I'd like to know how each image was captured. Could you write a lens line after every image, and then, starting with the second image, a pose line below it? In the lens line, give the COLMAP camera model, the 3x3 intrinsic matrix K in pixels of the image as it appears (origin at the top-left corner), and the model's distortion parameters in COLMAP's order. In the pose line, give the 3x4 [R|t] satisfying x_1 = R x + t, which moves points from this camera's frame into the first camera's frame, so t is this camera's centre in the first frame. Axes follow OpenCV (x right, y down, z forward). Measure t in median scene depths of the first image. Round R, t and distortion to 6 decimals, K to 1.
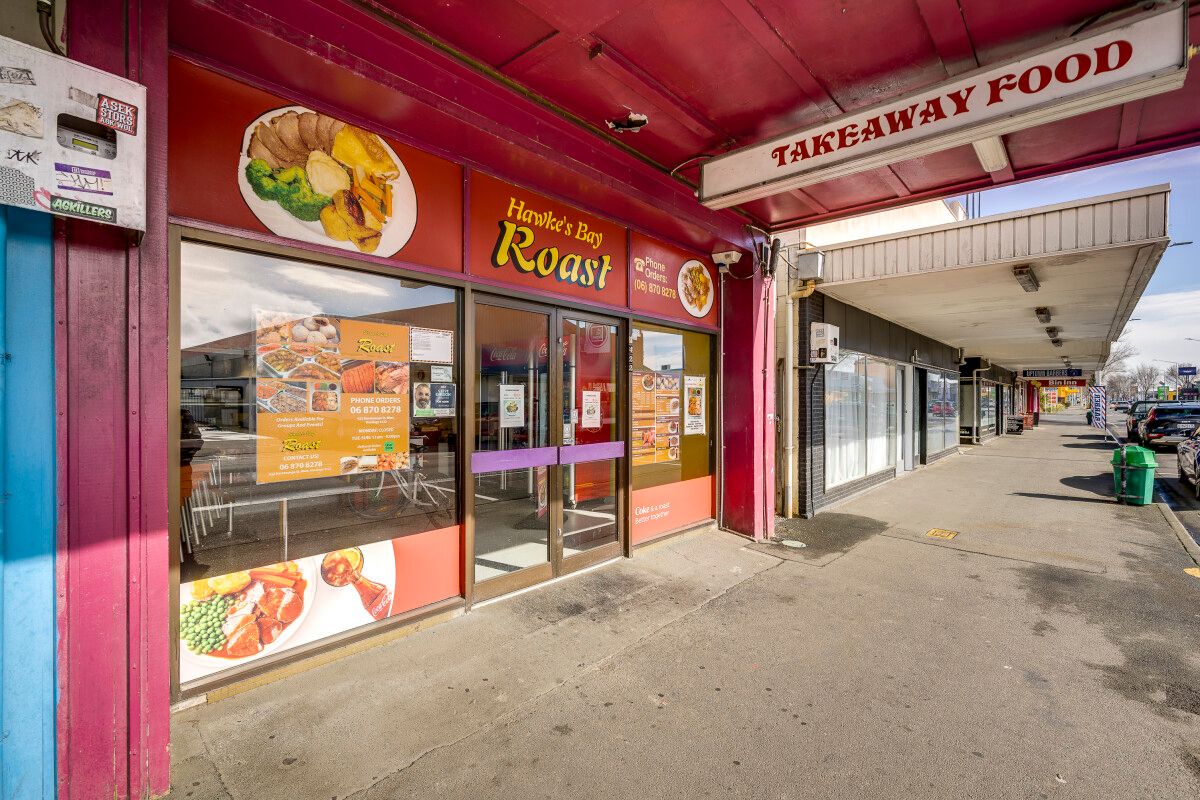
lens RADIAL K [[543.5, 0, 600.0], [0, 543.5, 400.0], [0, 0, 1]] dist [0.000076, 0.000305]
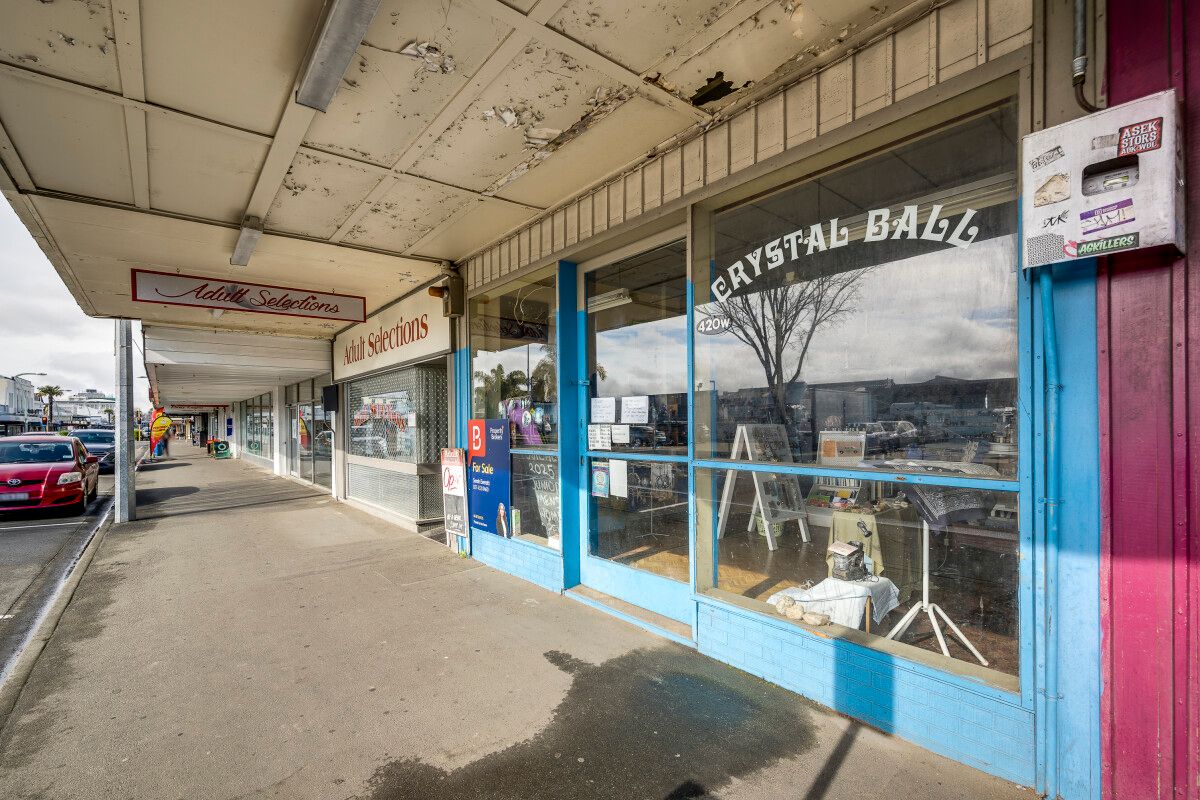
lens RADIAL K [[526.5, 0, 591.3], [0, 526.5, 425.6], [0, 0, 1]] dist [0.000429, -0.000187]
pose [[-0.156730, 0.006506, -0.987620, 0.102426], [0.013006, 0.999905, 0.004523, -0.004829], [0.987556, -0.012137, -0.156800, 0.064794]]
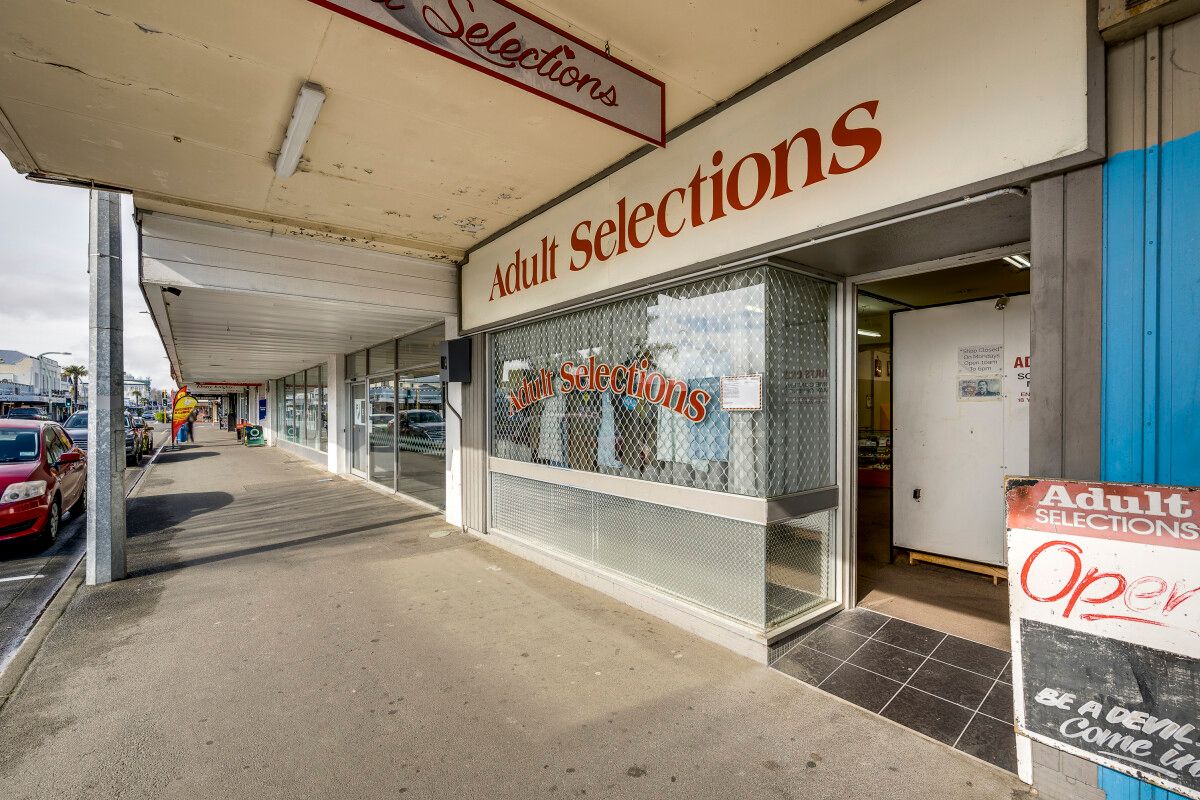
lens RADIAL K [[524.4, 0, 597.7], [0, 524.4, 414.2], [0, 0, 1]] dist [-0.000878, 0.000038]
pose [[-0.178351, 0.009485, -0.983921, -0.838371], [0.003704, 0.999953, 0.008968, -0.000917], [0.983960, -0.002045, -0.178378, -0.945040]]
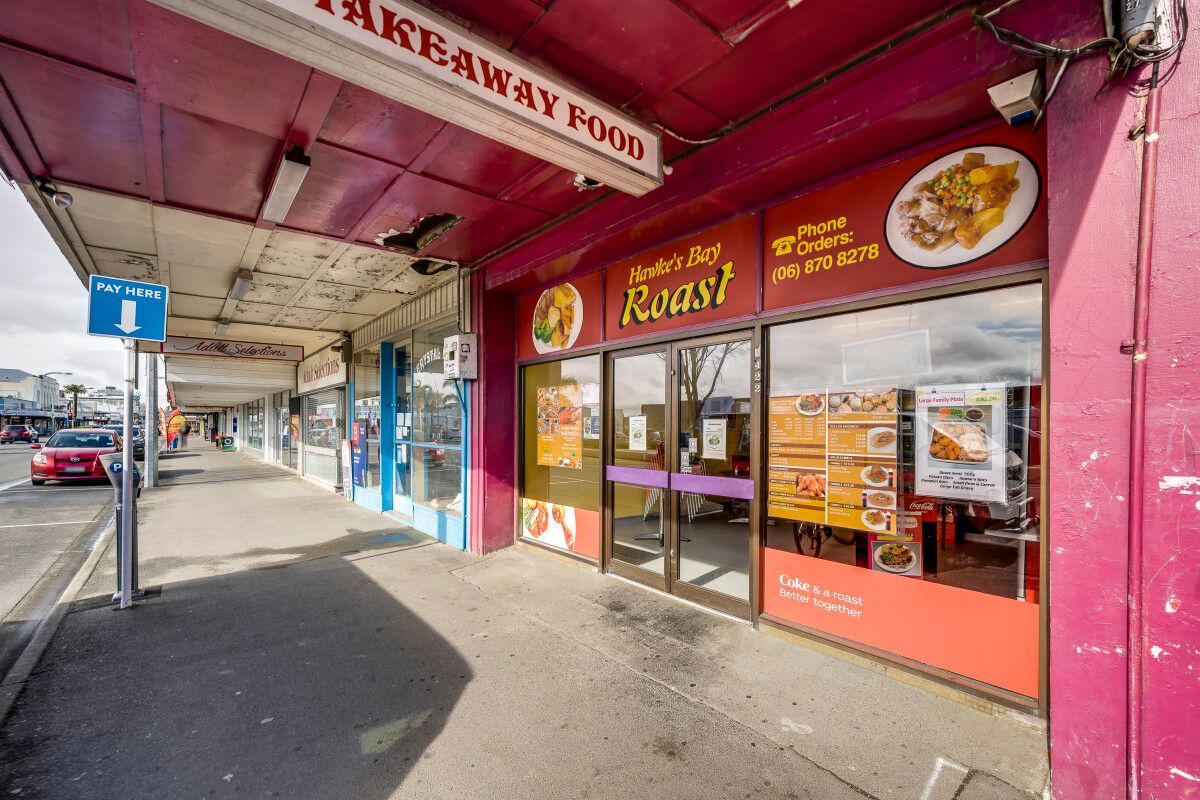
lens RADIAL K [[507.4, 0, 597.6], [0, 507.4, 429.3], [0, 0, 1]] dist [-0.001856, -0.000095]
pose [[-0.149465, 0.003384, -0.988761, 0.979974], [-0.003884, 0.999984, 0.004009, -0.002449], [0.988759, 0.004440, -0.149450, 1.058070]]
